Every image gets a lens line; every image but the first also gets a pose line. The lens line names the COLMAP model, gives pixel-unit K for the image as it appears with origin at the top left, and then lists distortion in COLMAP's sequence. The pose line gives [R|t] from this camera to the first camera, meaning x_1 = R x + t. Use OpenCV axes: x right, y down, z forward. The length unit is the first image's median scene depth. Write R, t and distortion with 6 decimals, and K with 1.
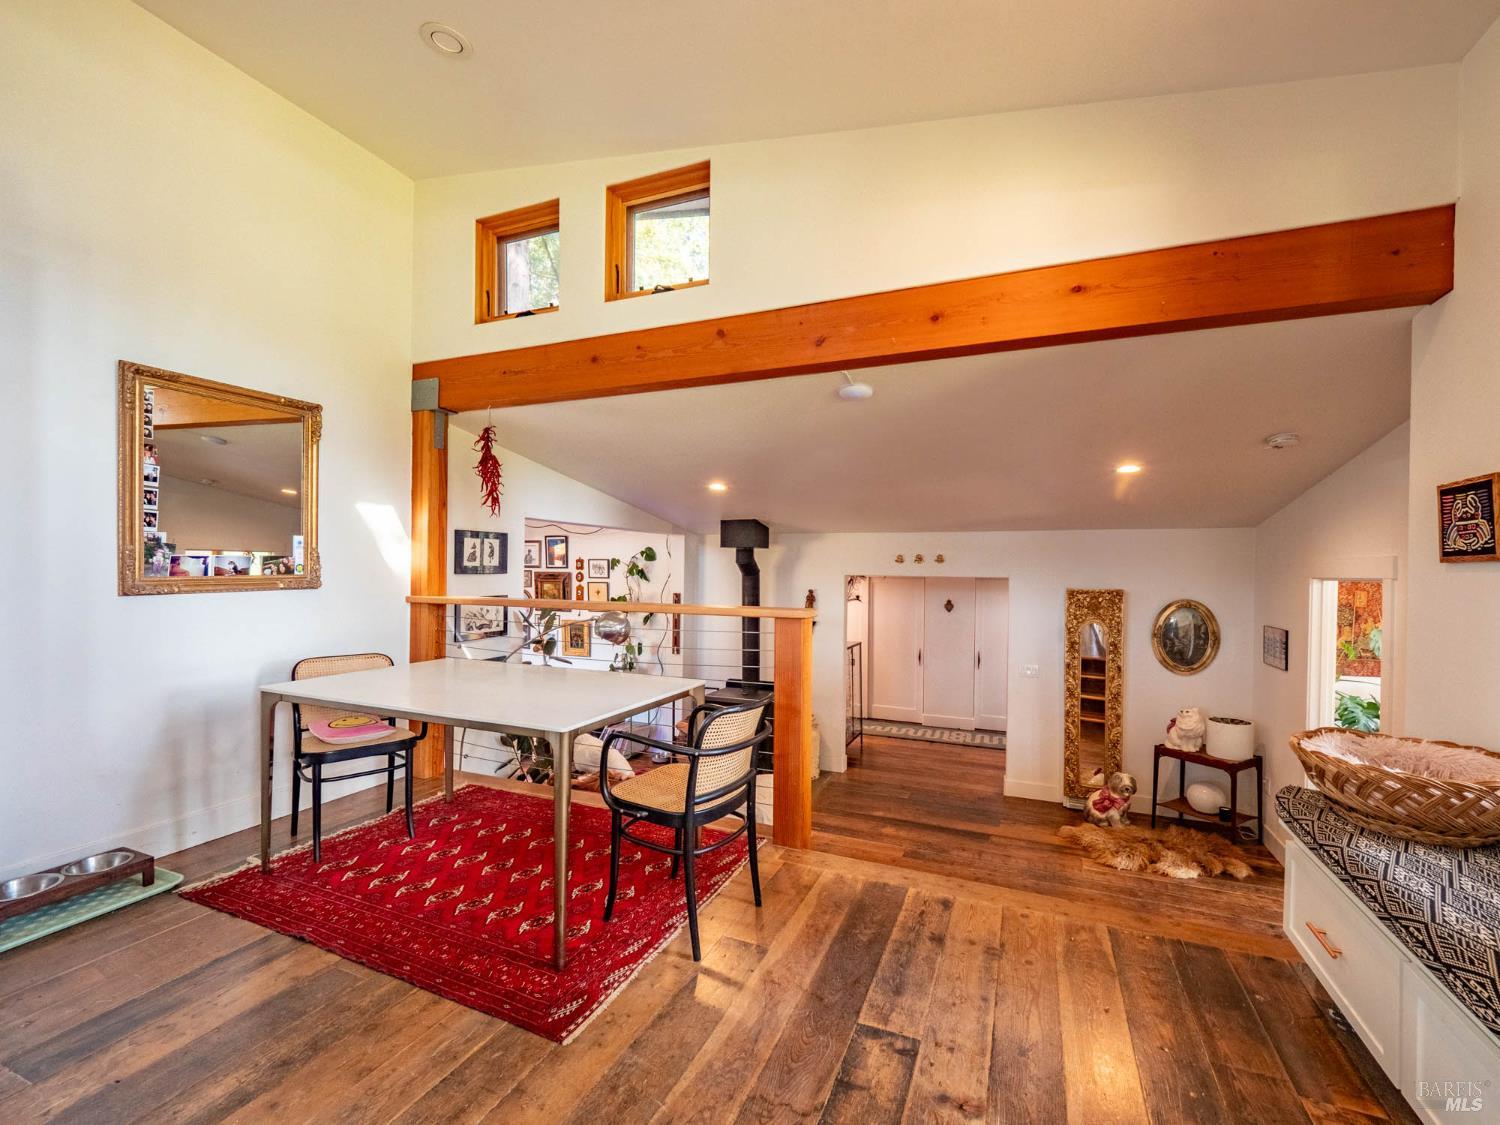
lens RADIAL K [[641.9, 0, 755.0], [0, 641.9, 575.9], [0, 0, 1]] dist [-0.002140, -0.002205]
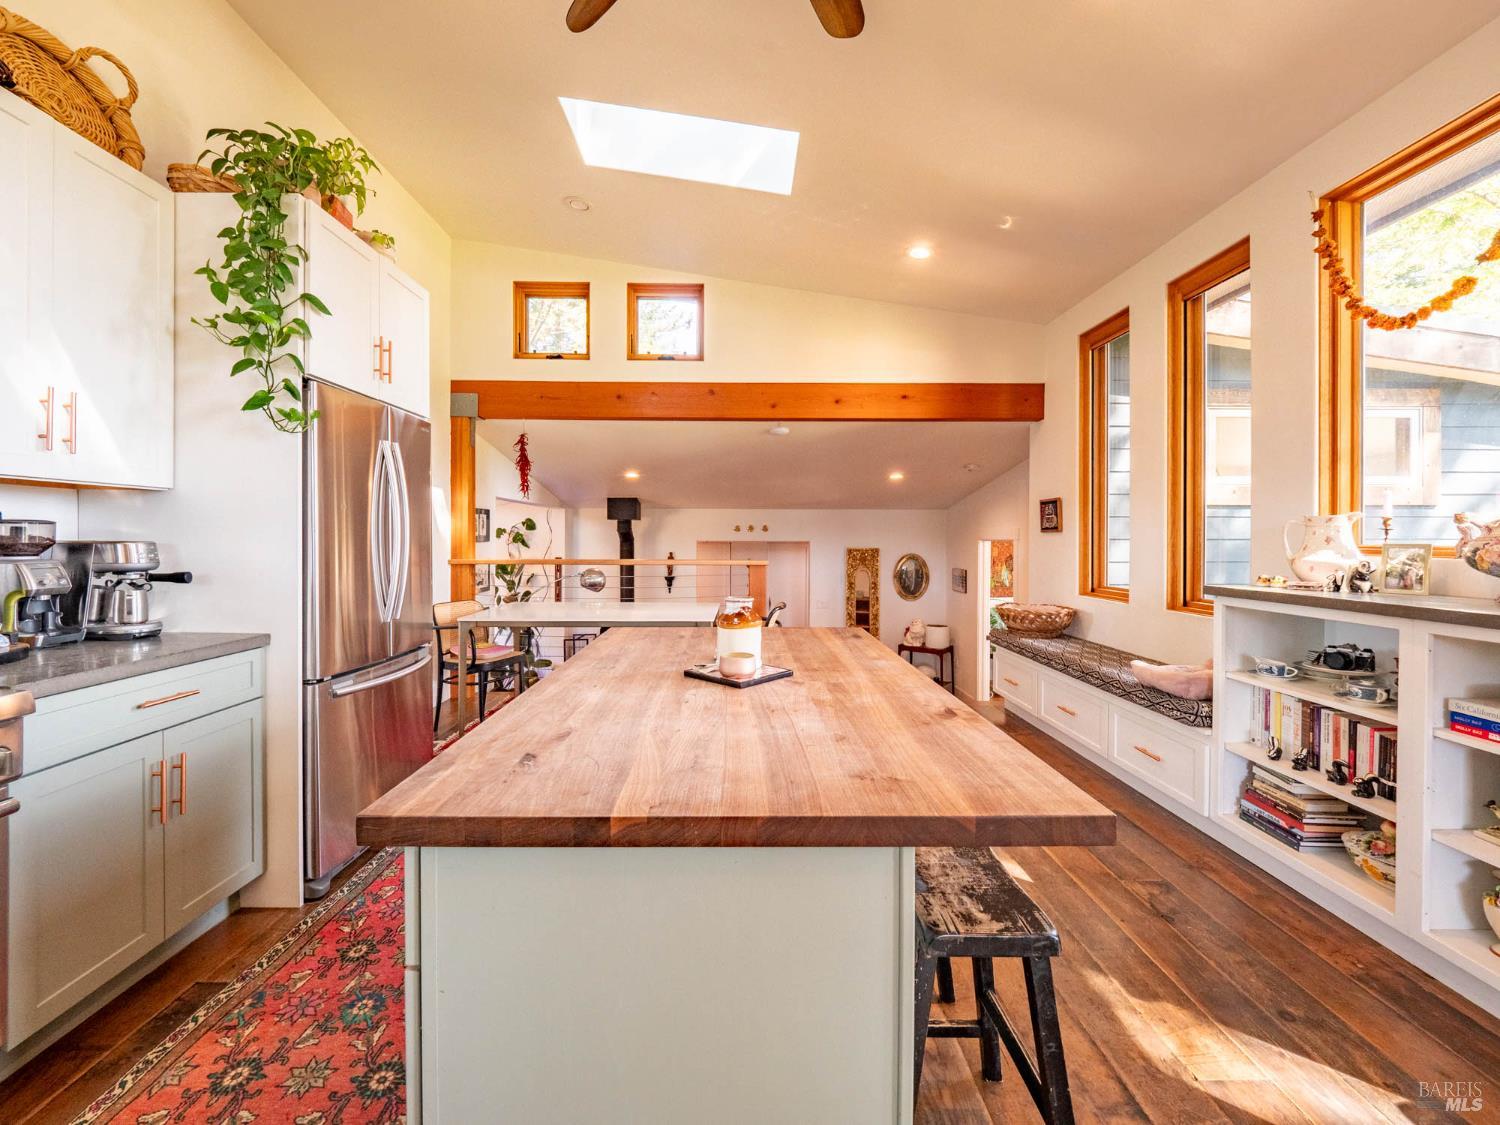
lens RADIAL K [[641.9, 0, 739.2], [0, 641.9, 543.6], [0, 0, 1]] dist [-0.002140, -0.002205]
pose [[0.914930, -0.010457, 0.403477, -0.366353], [0.009328, 0.999945, 0.004765, -0.000184], [-0.403505, -0.000596, 0.914977, -0.293113]]
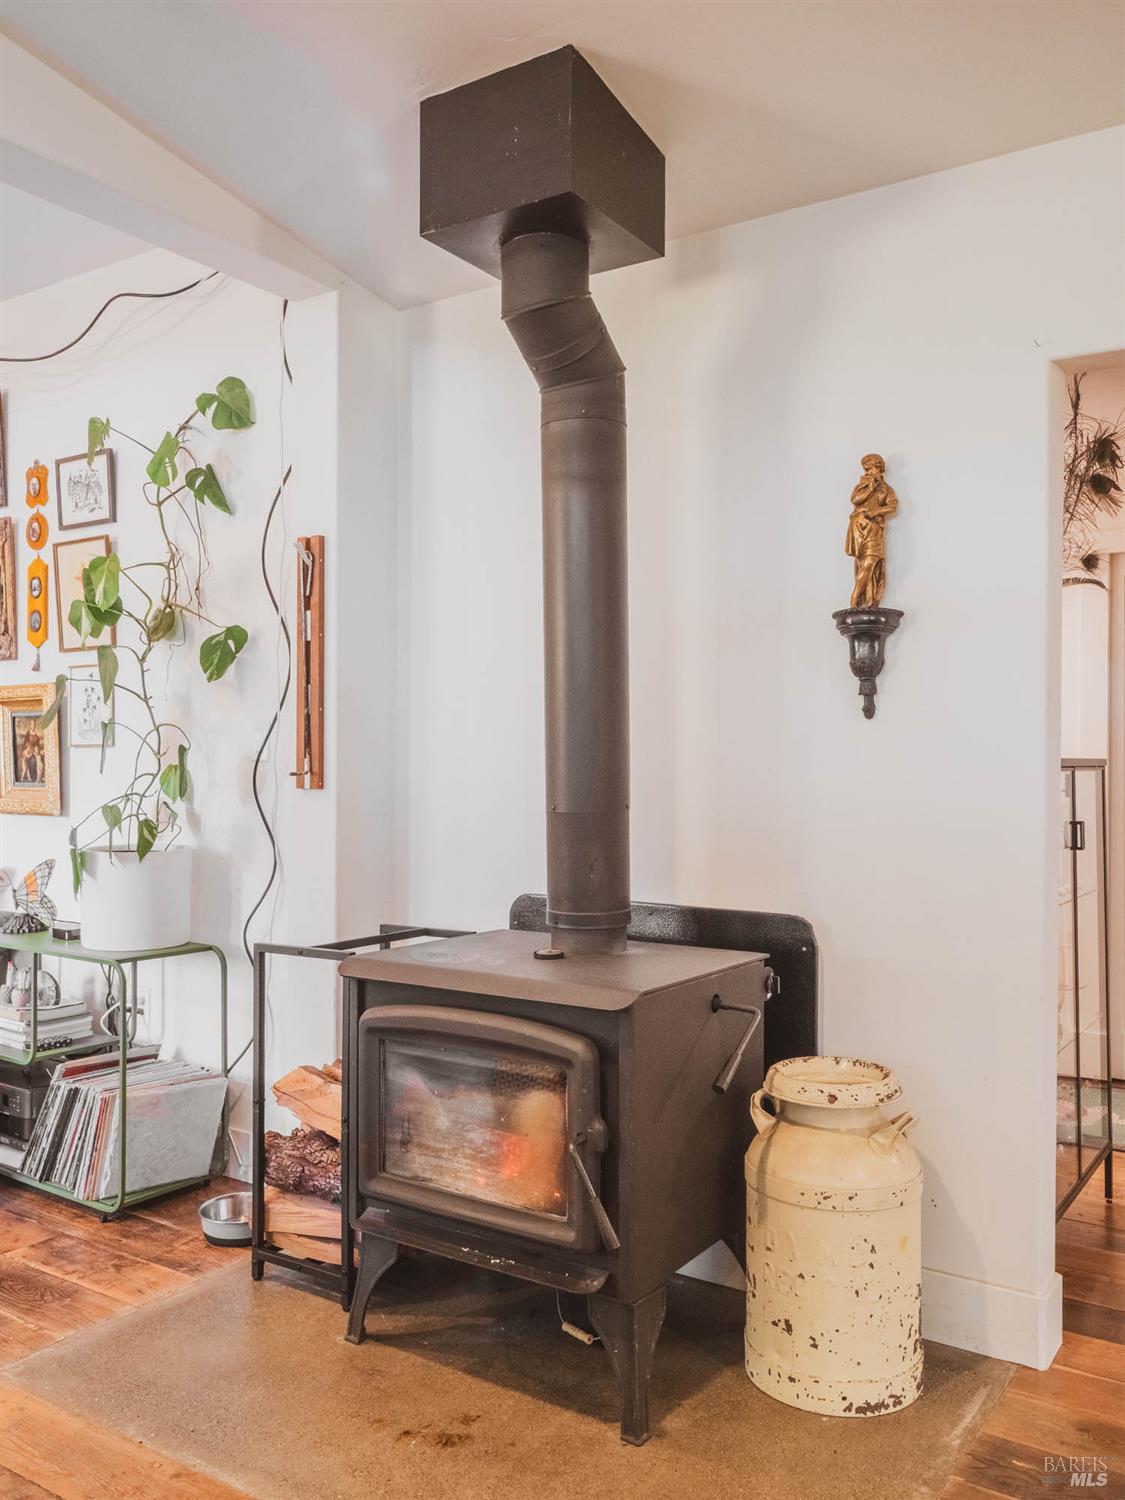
lens RADIAL K [[1251.0, 0, 562.7], [0, 1251.0, 757.7], [0, 0, 1]] dist [0.004363, 0.001721]
pose [[0.982470, -0.003003, -0.186396, 0.073936], [0.002315, 0.999990, -0.003909, 0.140476], [0.186406, 0.003409, 0.982467, 0.687407]]
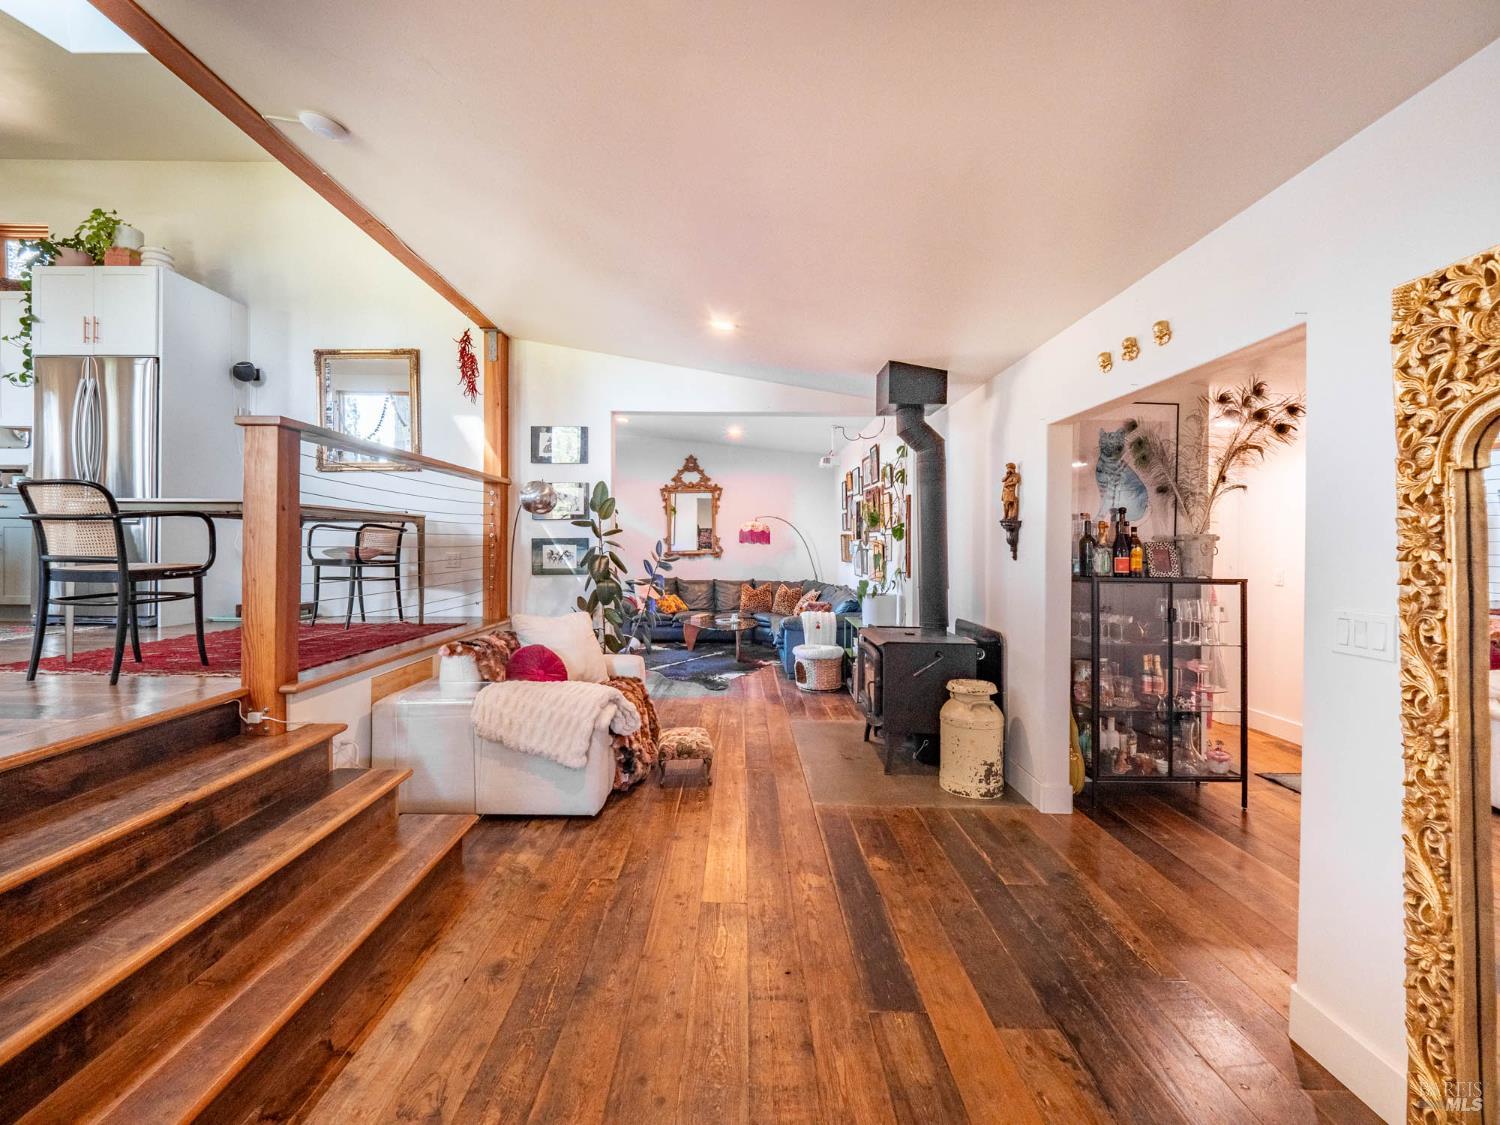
lens RADIAL K [[641.9, 0, 755.6], [0, 641.9, 553.8], [0, 0, 1]] dist [-0.002140, -0.002205]
pose [[0.396555, 0.003455, -0.918004, 0.597821], [-0.012277, 0.999923, -0.001540, 0.121416], [0.917929, 0.011881, 0.396567, 0.677475]]
